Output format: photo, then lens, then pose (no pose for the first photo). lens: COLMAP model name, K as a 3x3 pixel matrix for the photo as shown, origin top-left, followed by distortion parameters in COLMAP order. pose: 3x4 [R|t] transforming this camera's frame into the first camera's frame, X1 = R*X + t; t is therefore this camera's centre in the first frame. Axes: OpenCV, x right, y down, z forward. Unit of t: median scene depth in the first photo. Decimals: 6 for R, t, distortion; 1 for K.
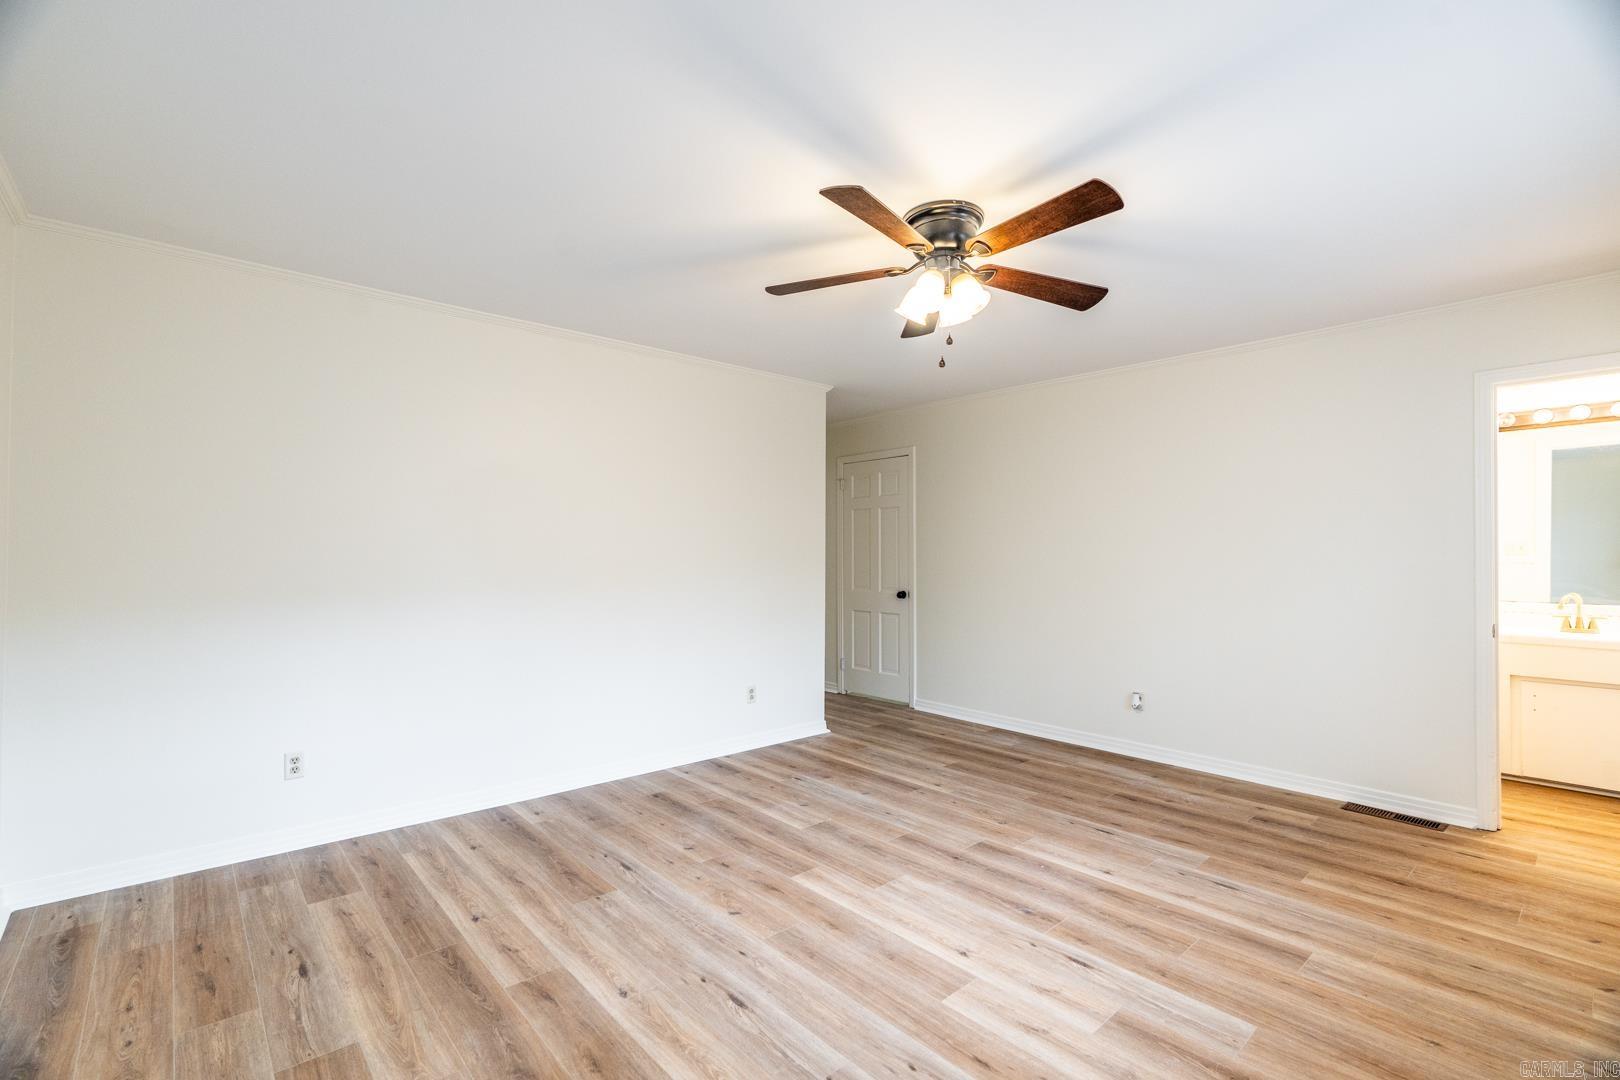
lens RADIAL K [[736.9, 0, 807.9], [0, 736.9, 547.2], [0, 0, 1]] dist [-0.001702, -0.000289]
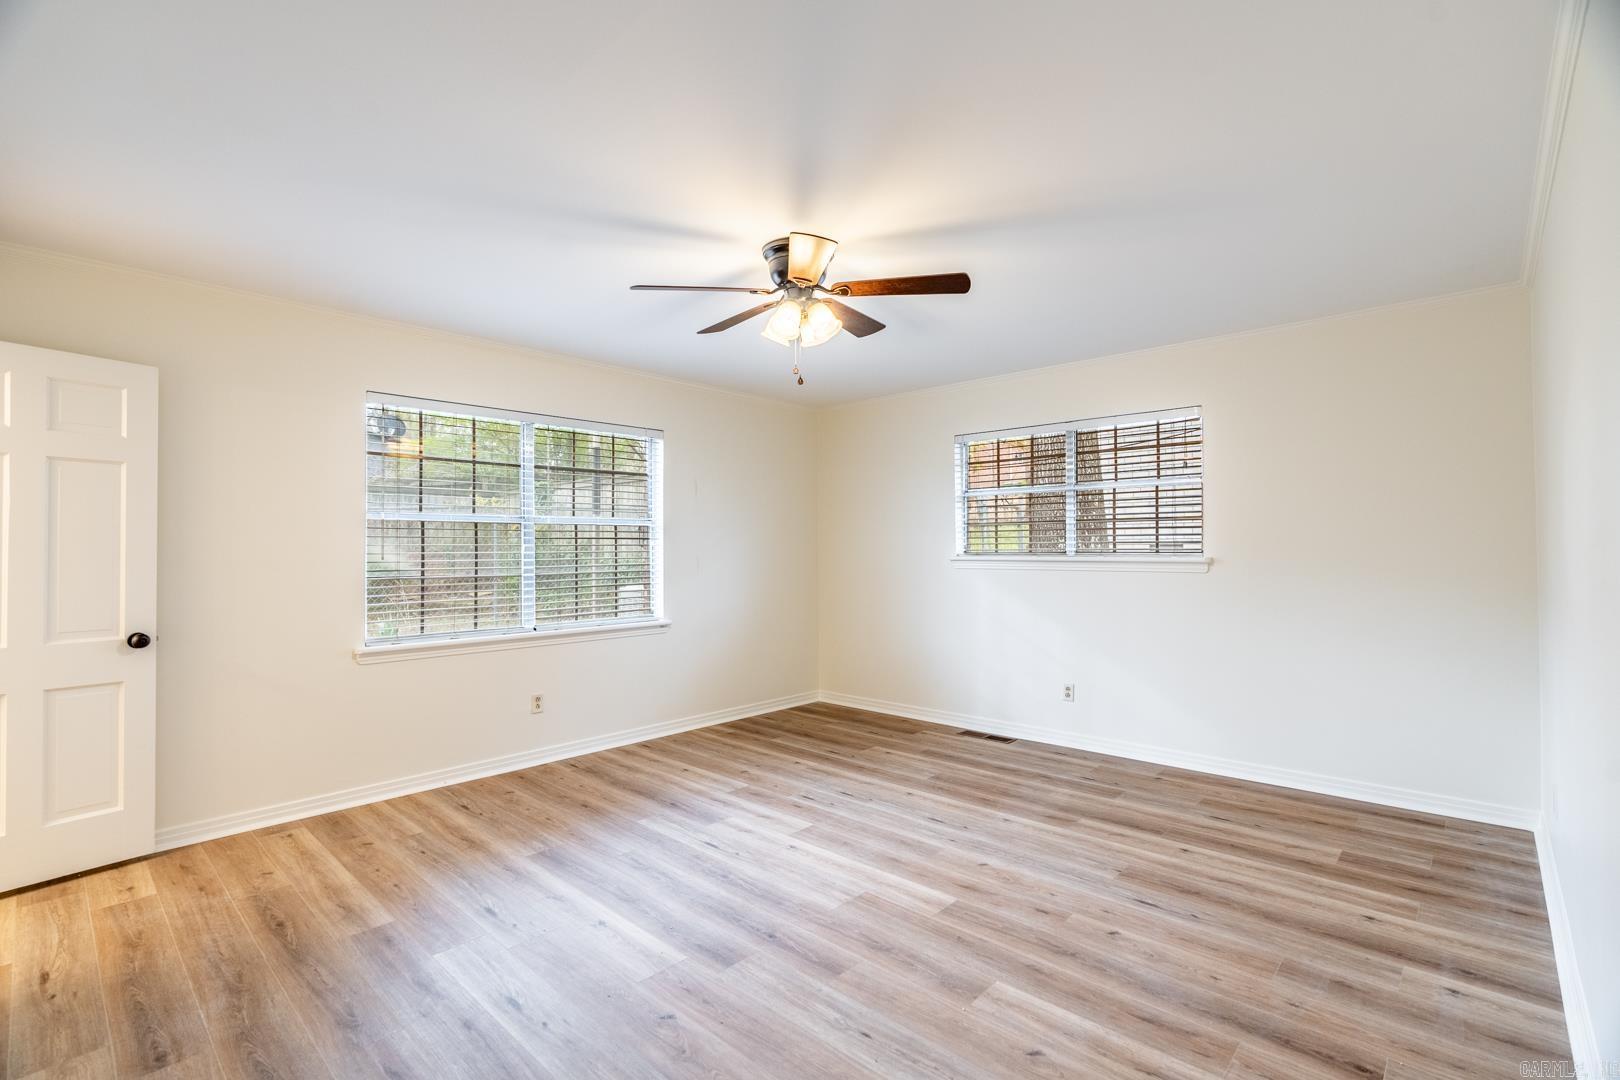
lens RADIAL K [[736.9, 0, 807.9], [0, 736.9, 547.2], [0, 0, 1]] dist [-0.001702, -0.000289]
pose [[-0.995755, 0.001340, -0.092033, 0.257435], [0.002479, 0.999922, -0.012259, 0.015731], [0.092010, -0.012435, -0.995680, 1.974966]]
